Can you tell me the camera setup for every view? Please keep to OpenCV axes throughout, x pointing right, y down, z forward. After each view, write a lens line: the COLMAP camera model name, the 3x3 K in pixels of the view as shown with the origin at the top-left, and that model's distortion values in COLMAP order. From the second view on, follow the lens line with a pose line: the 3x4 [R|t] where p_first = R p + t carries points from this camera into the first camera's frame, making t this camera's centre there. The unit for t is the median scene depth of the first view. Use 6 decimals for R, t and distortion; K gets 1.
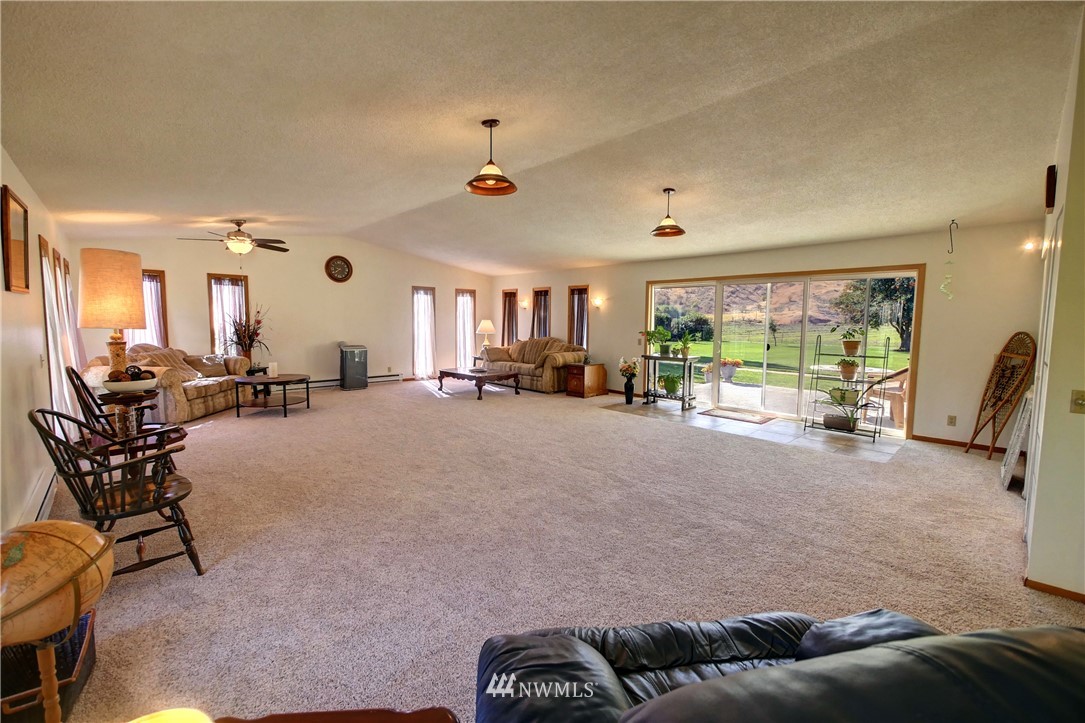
lens RADIAL K [[456.3, 0, 541.4], [0, 456.3, 353.1], [0, 0, 1]] dist [-0.009563, -0.000059]
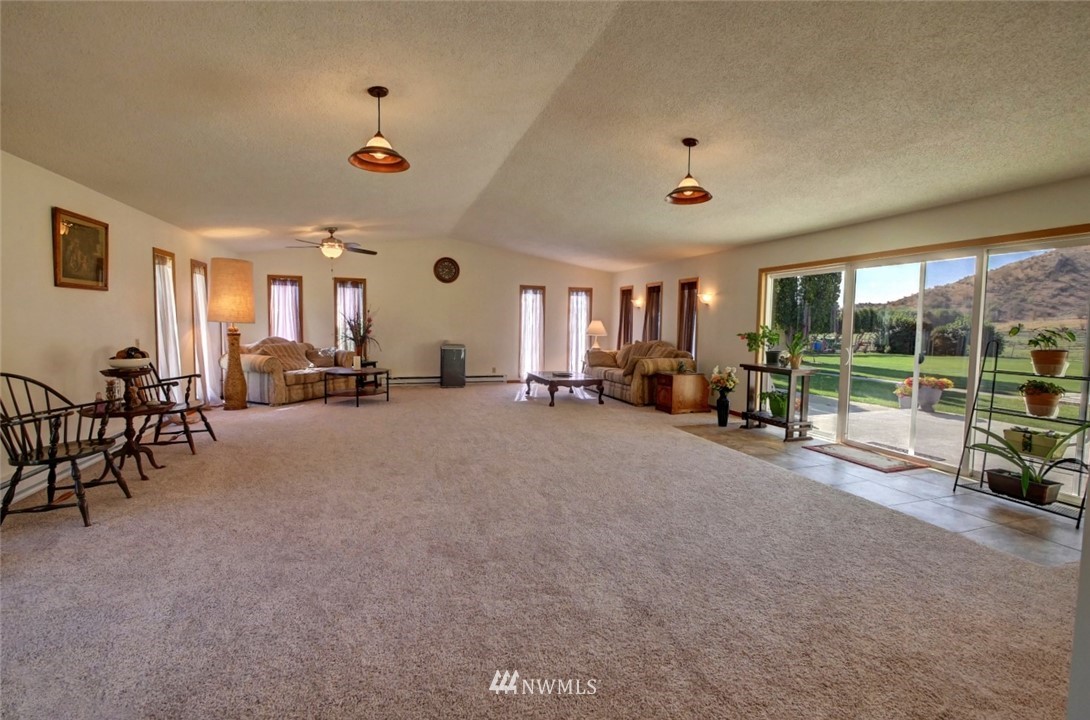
lens RADIAL K [[482.7, 0, 545.0], [0, 482.7, 349.6], [0, 0, 1]] dist [-0.009611, 0.000272]
pose [[0.907447, 0.027870, -0.419240, 0.274101], [-0.037750, 0.999170, -0.015287, 0.005087], [0.418467, 0.029699, 0.907747, 0.126573]]
